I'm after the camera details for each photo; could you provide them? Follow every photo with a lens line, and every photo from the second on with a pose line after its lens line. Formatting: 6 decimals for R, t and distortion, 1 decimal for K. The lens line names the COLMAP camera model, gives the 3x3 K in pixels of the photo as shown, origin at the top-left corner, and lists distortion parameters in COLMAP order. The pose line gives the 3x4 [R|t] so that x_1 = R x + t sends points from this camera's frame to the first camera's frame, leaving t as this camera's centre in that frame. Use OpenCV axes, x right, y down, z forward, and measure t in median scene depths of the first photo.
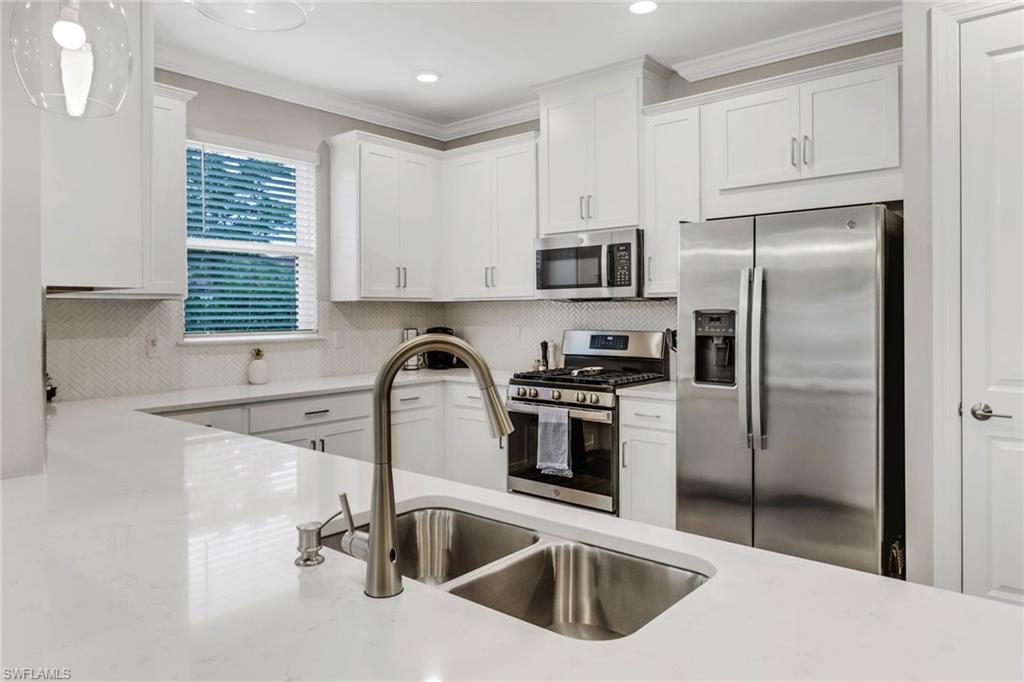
lens RADIAL K [[672.9, 0, 511.8], [0, 672.9, 315.8], [0, 0, 1]] dist [0.003247, -0.000425]
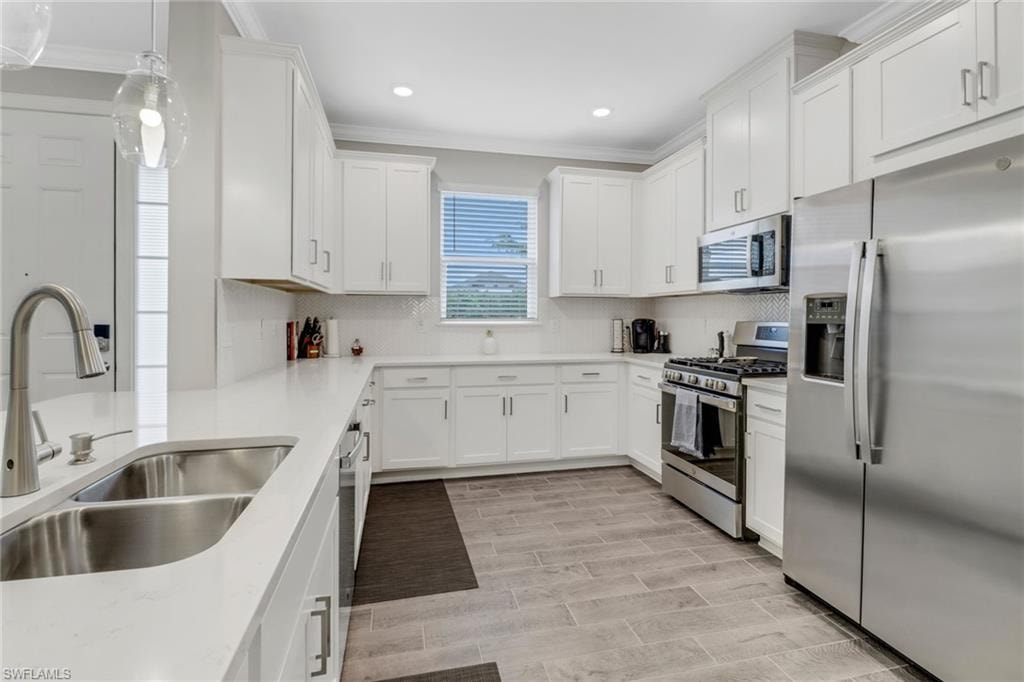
lens RADIAL K [[475.5, 0, 513.1], [0, 475.5, 322.3], [0, 0, 1]] dist [0.001580, -0.006112]
pose [[0.803399, 0.016611, -0.595210, 0.282692], [-0.011653, 0.999858, 0.012174, 0.020672], [0.595327, -0.002845, 0.803478, 0.222005]]
